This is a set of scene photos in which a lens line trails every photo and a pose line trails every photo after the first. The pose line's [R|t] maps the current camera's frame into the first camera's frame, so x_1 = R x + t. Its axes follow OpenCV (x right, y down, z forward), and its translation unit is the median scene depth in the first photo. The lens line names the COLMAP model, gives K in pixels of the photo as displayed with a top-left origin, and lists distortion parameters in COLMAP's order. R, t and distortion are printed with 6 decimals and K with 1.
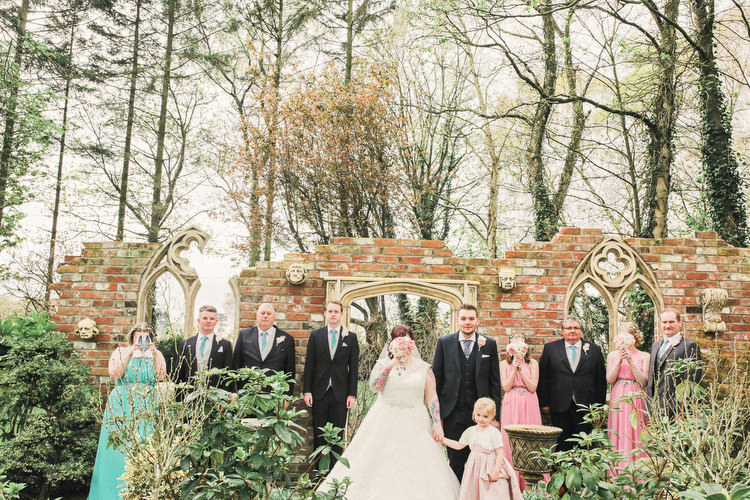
lens RADIAL K [[710.6, 0, 375.0], [0, 710.6, 250.0], [0, 0, 1]] dist [-0.069282, 0.112376]
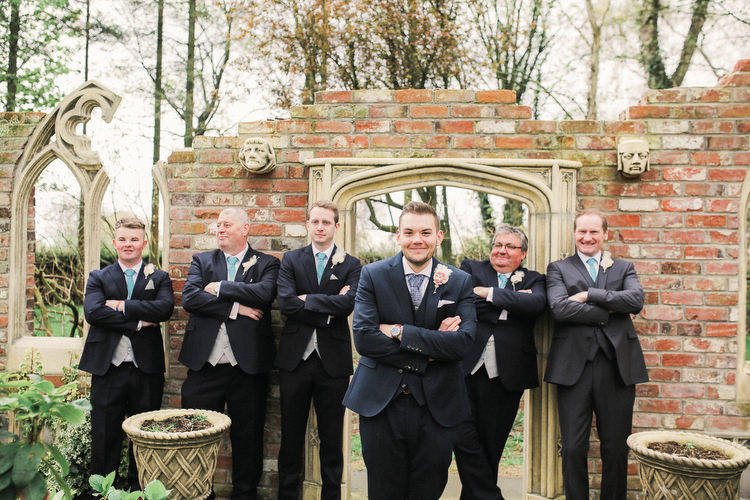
lens RADIAL K [[710.6, 0, 375.0], [0, 710.6, 250.0], [0, 0, 1]] dist [-0.069282, 0.112376]
pose [[0.991820, -0.008032, -0.127388, 0.057085], [0.024451, 0.991491, 0.127855, 0.037975], [0.125277, -0.129923, 0.983578, 0.426564]]
